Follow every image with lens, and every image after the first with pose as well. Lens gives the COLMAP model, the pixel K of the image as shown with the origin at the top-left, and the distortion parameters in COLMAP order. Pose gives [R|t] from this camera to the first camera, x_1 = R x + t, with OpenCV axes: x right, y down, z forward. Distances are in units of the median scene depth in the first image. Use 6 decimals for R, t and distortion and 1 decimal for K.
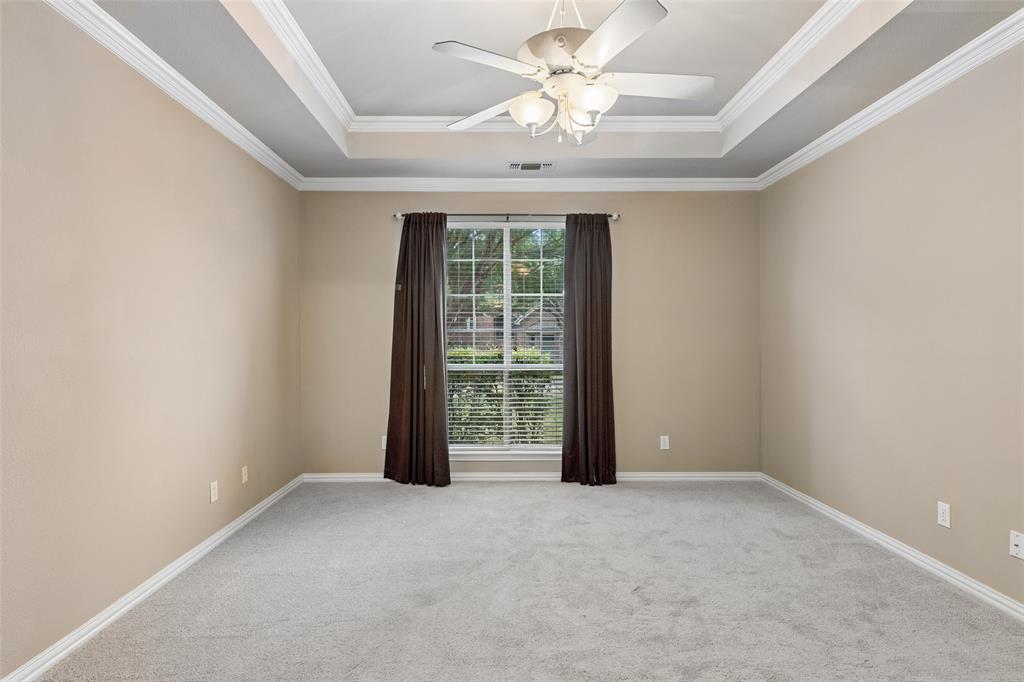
lens RADIAL K [[534.4, 0, 512.6], [0, 534.4, 345.7], [0, 0, 1]] dist [-0.003022, -0.000019]
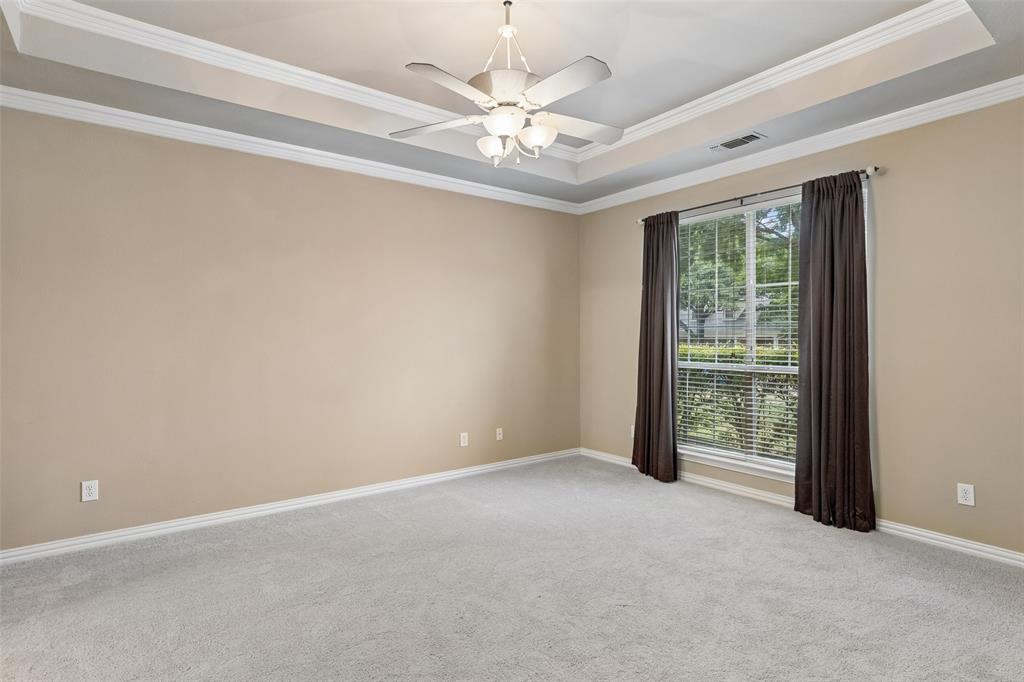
lens RADIAL K [[534.4, 0, 519.5], [0, 534.4, 336.1], [0, 0, 1]] dist [-0.003022, -0.000019]
pose [[0.586808, -0.000324, -0.809726, 0.508055], [-0.007592, 0.999954, -0.005903, -0.004696], [0.809691, 0.009612, 0.586778, 0.174352]]
